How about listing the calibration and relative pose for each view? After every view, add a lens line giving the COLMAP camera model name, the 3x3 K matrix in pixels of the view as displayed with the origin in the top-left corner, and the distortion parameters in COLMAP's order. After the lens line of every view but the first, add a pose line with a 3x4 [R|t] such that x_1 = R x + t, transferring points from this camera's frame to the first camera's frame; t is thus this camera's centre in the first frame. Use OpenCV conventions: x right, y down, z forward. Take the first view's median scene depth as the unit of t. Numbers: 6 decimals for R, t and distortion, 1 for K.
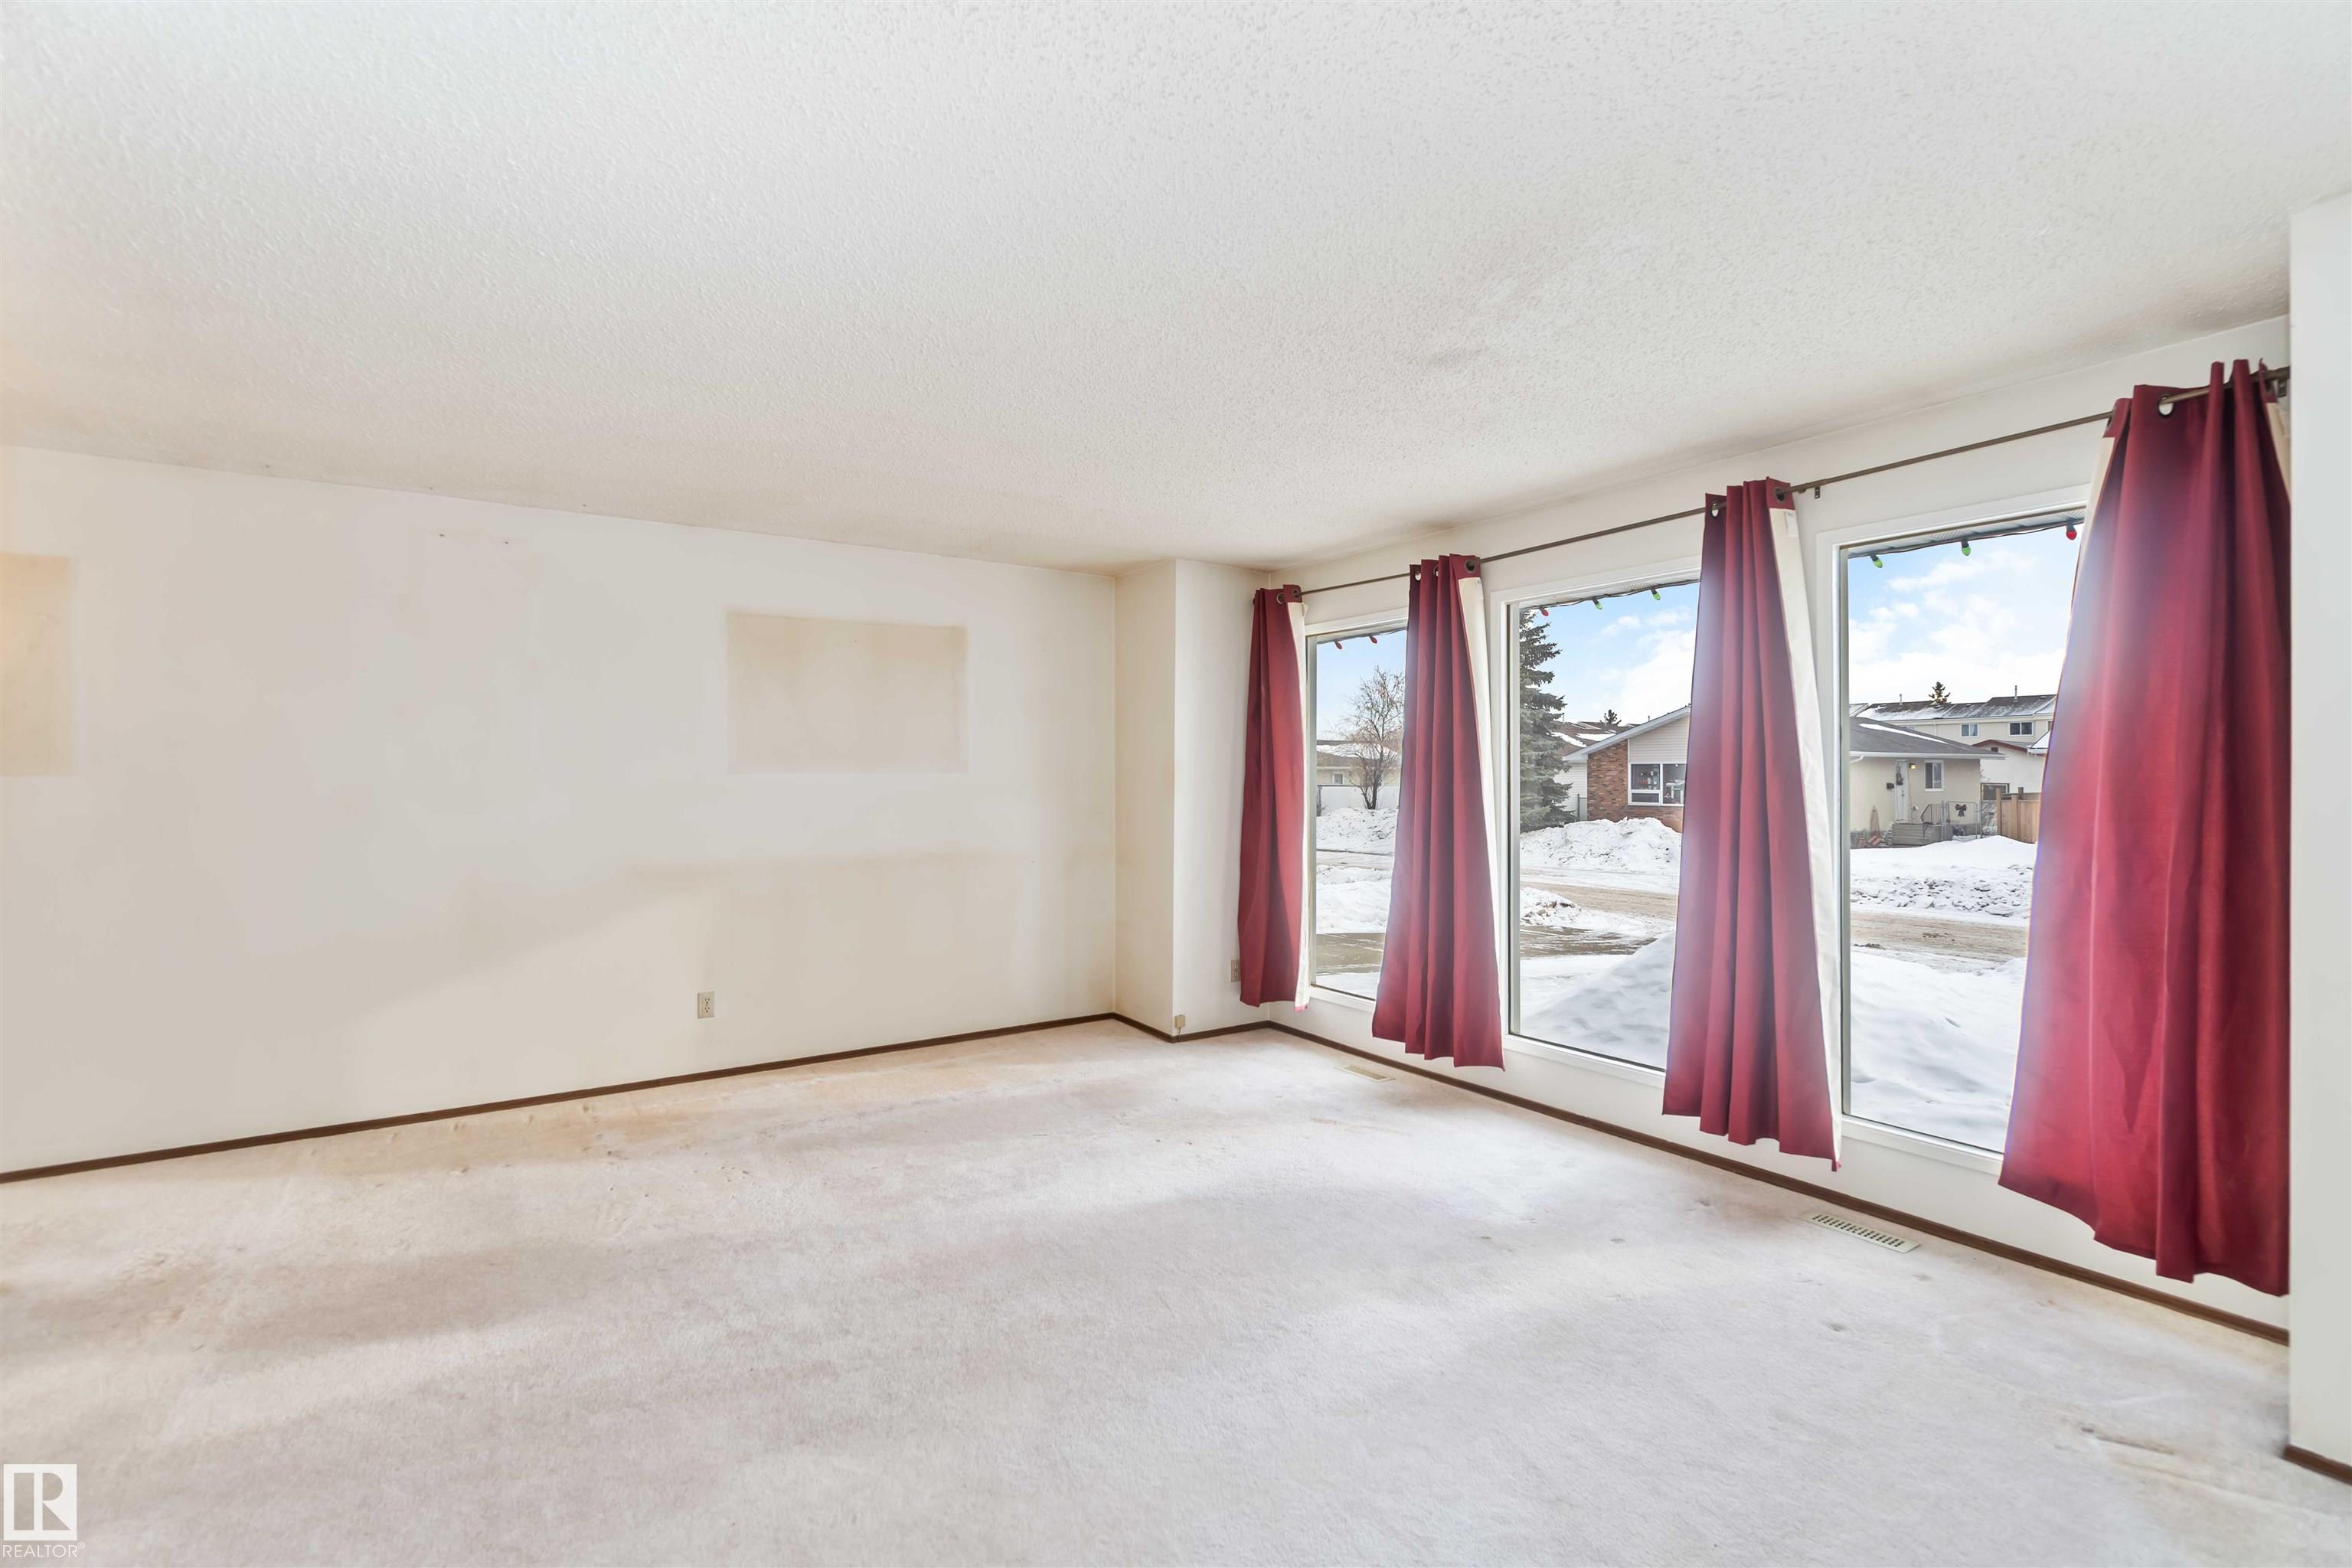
lens RADIAL K [[1045.2, 0, 1165.2], [0, 1045.2, 777.6], [0, 0, 1]] dist [-0.002348, 0.000008]
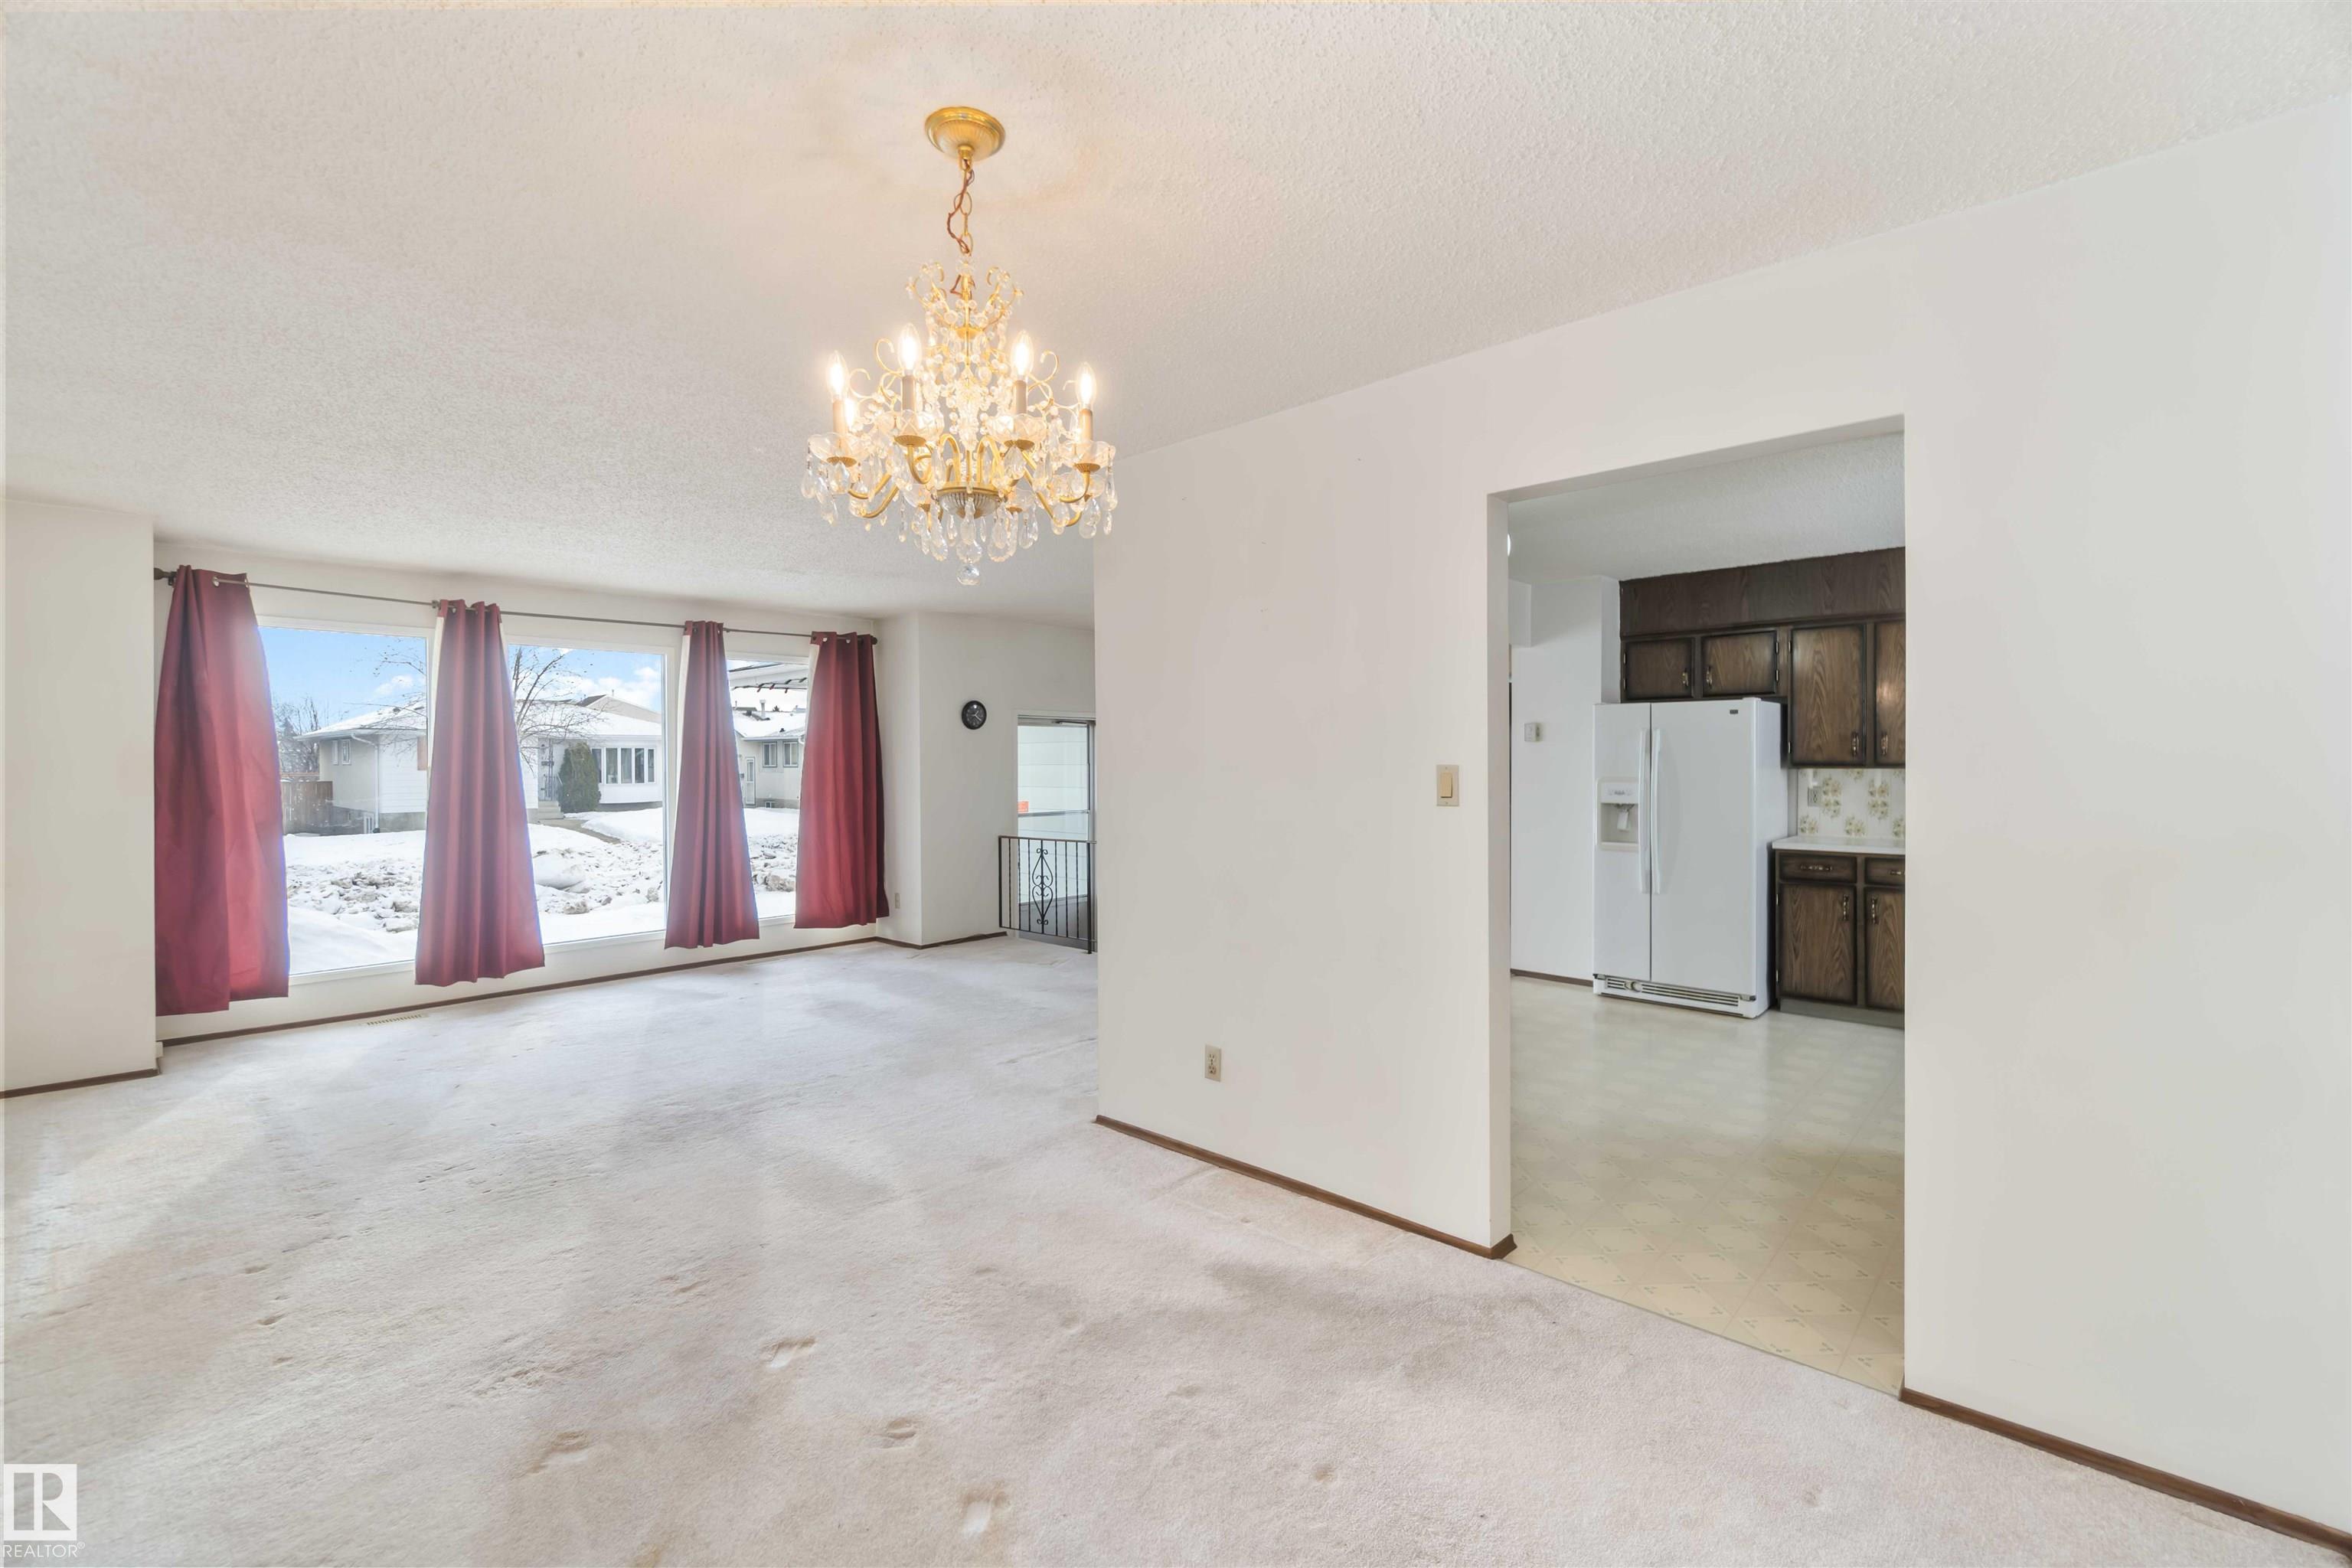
lens RADIAL K [[1016.3, 0, 1170.0], [0, 1016.3, 768.7], [0, 0, 1]] dist [-0.002060, -0.000003]
pose [[-0.239995, -0.004110, 0.970765, -1.234790], [0.005852, 0.999967, 0.005680, -0.001810], [-0.970756, 0.007044, -0.239963, 0.466855]]
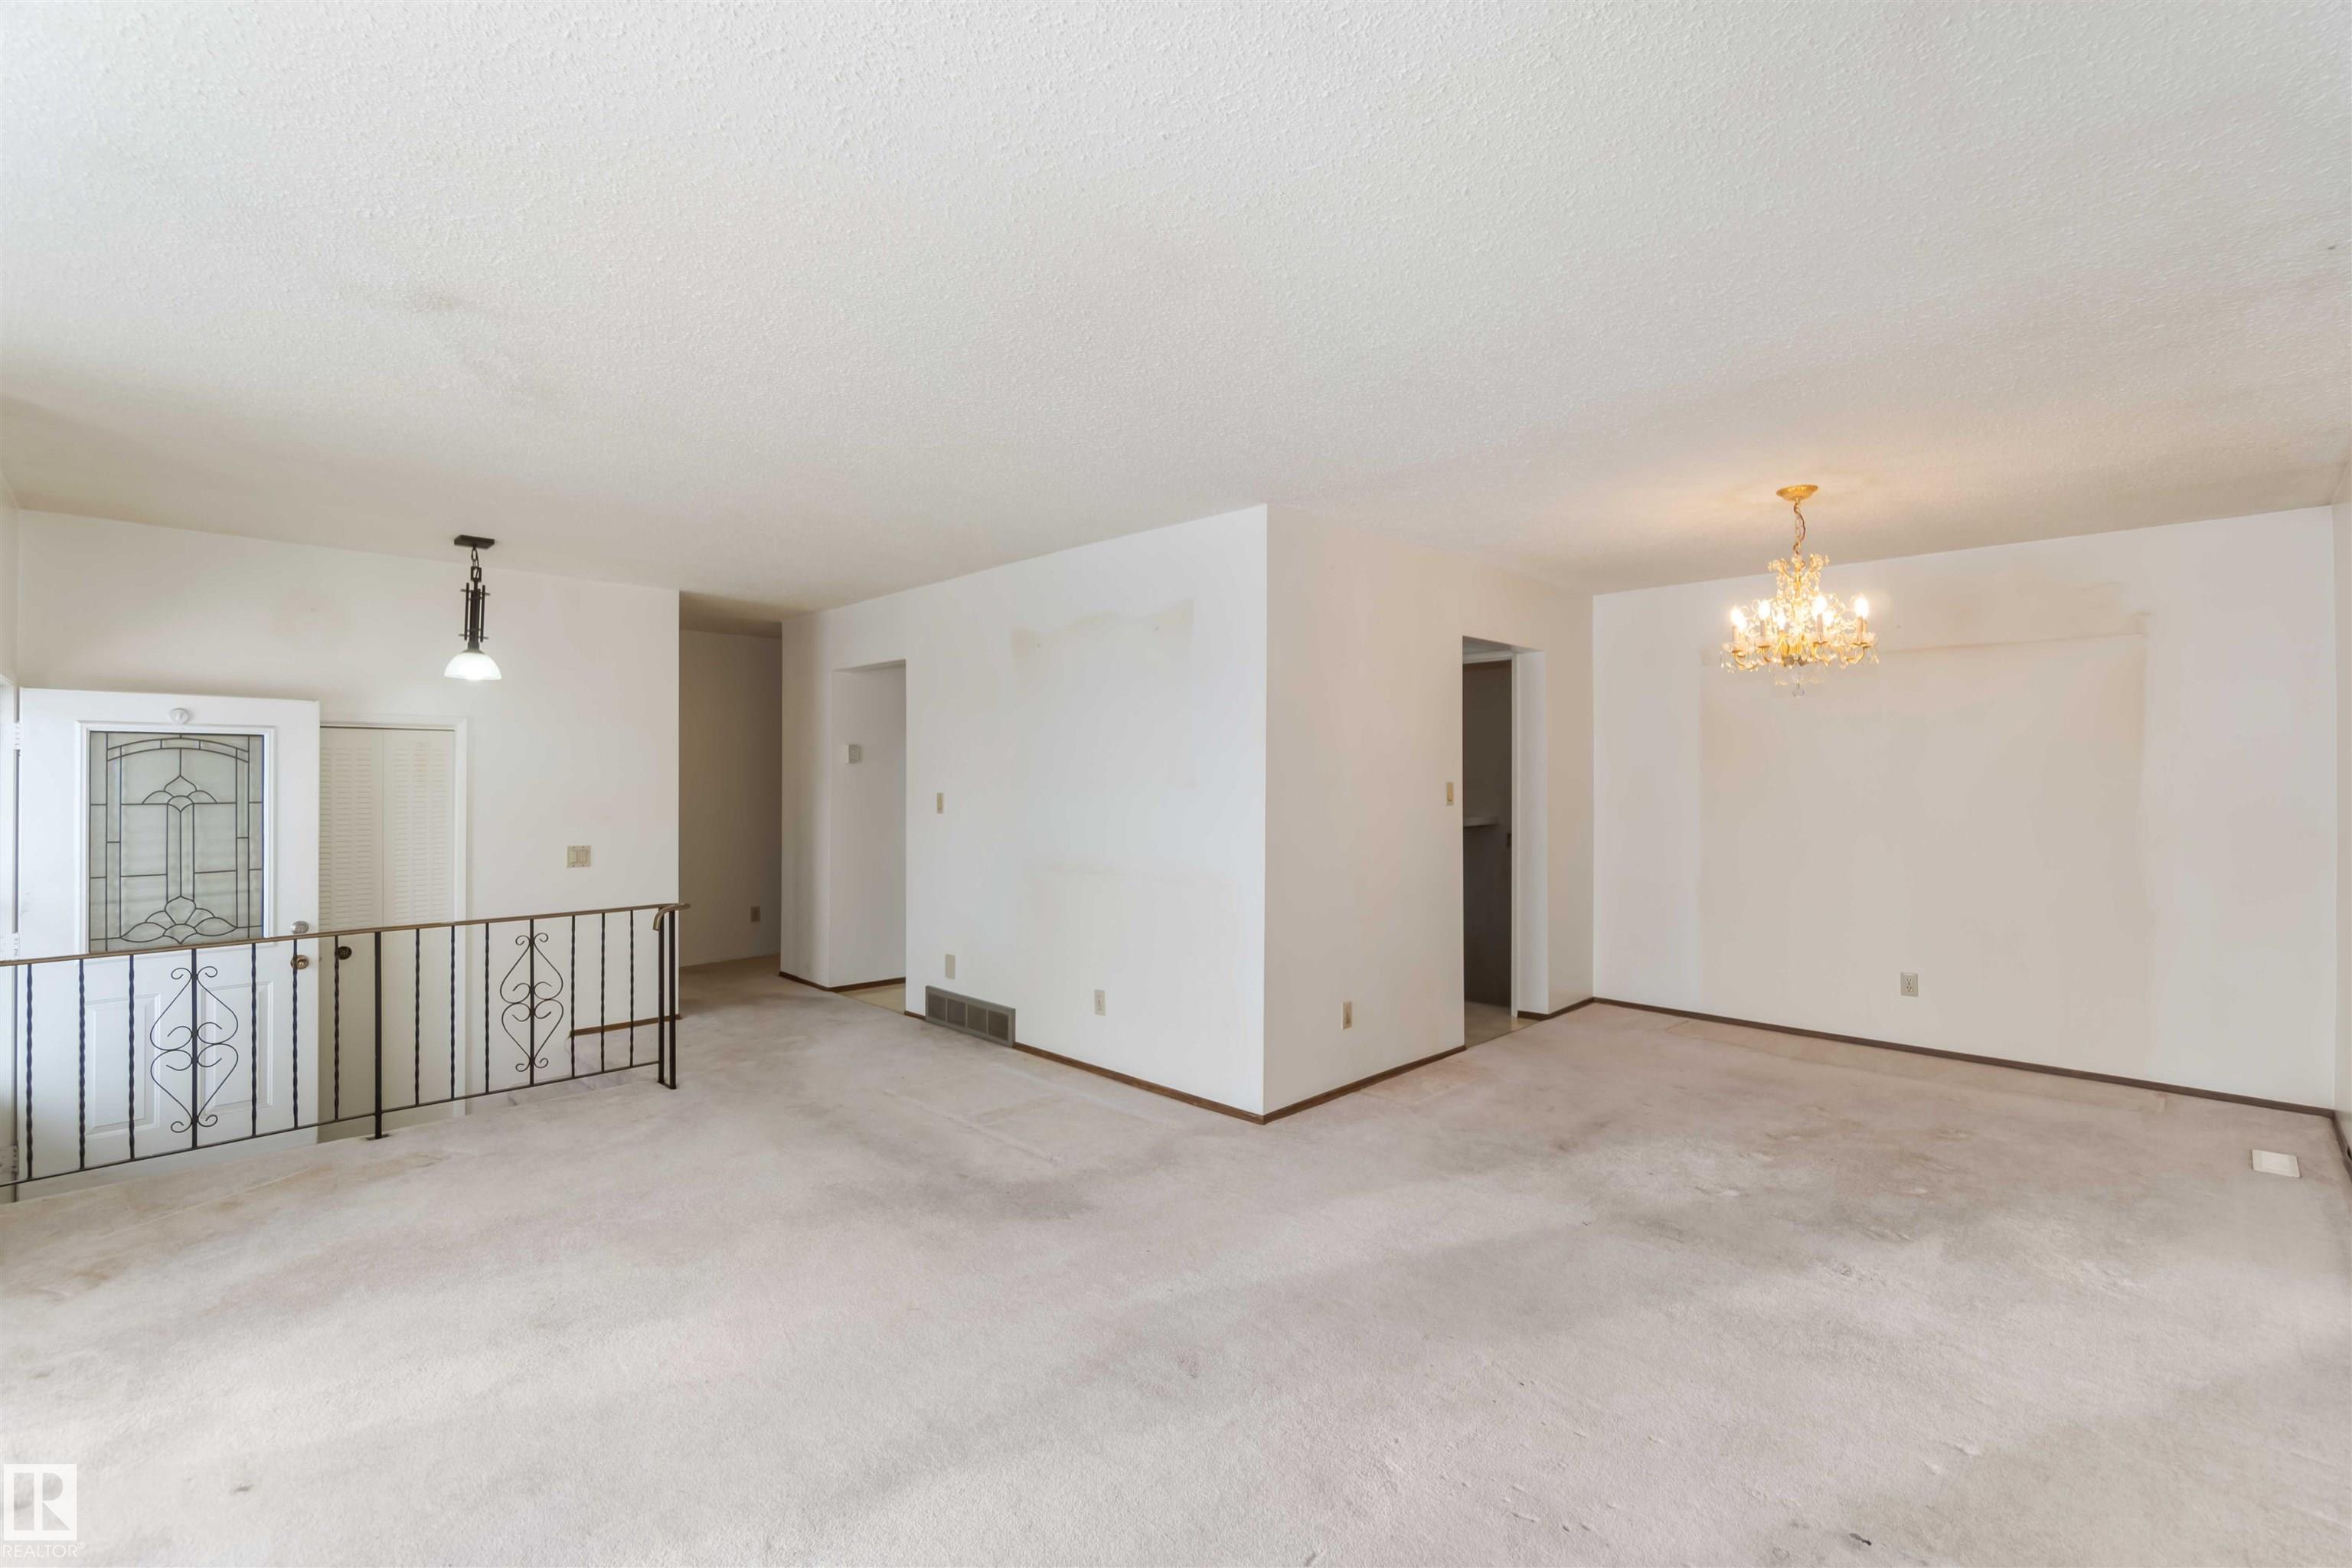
lens RADIAL K [[1043.8, 0, 1174.1], [0, 1043.8, 762.0], [0, 0, 1]] dist [-0.002481, -0.000176]
pose [[-0.980289, 0.001828, -0.197561, -0.098363], [0.005278, 0.999843, -0.016937, -0.000999], [0.197499, -0.017645, -0.980144, 1.232624]]
